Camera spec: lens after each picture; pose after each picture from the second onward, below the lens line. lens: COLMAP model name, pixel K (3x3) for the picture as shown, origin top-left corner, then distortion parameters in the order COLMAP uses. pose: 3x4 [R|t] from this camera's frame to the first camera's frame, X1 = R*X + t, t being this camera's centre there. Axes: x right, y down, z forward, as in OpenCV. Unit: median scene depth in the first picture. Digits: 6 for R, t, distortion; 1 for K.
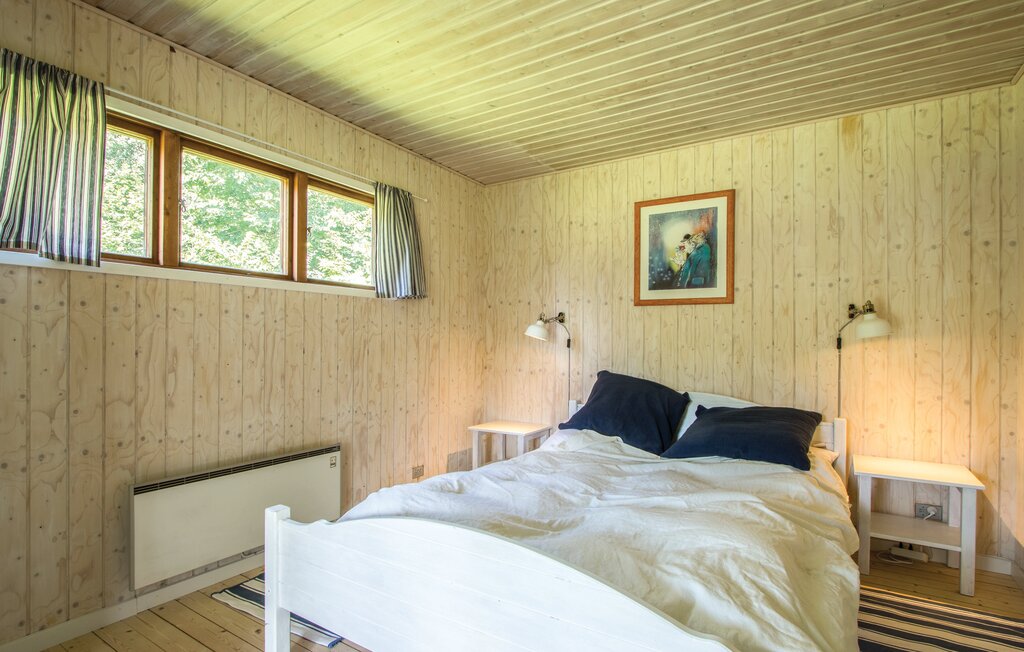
lens RADIAL K [[497.8, 0, 513.8], [0, 497.8, 328.9], [0, 0, 1]] dist [0.000845, 0.000901]
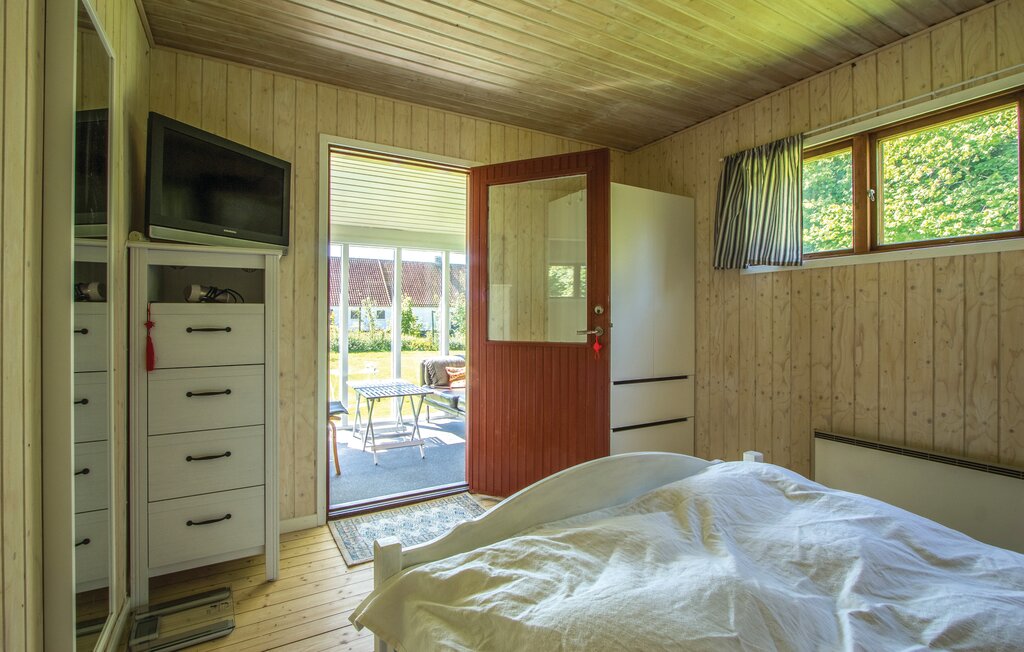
lens RADIAL K [[497.8, 0, 513.8], [0, 497.8, 328.9], [0, 0, 1]] dist [0.000845, 0.000901]
pose [[-0.454302, -0.007652, -0.890815, 0.687697], [-0.003439, 0.999971, -0.006836, 0.059020], [0.890841, -0.000042, -0.454315, 0.816541]]
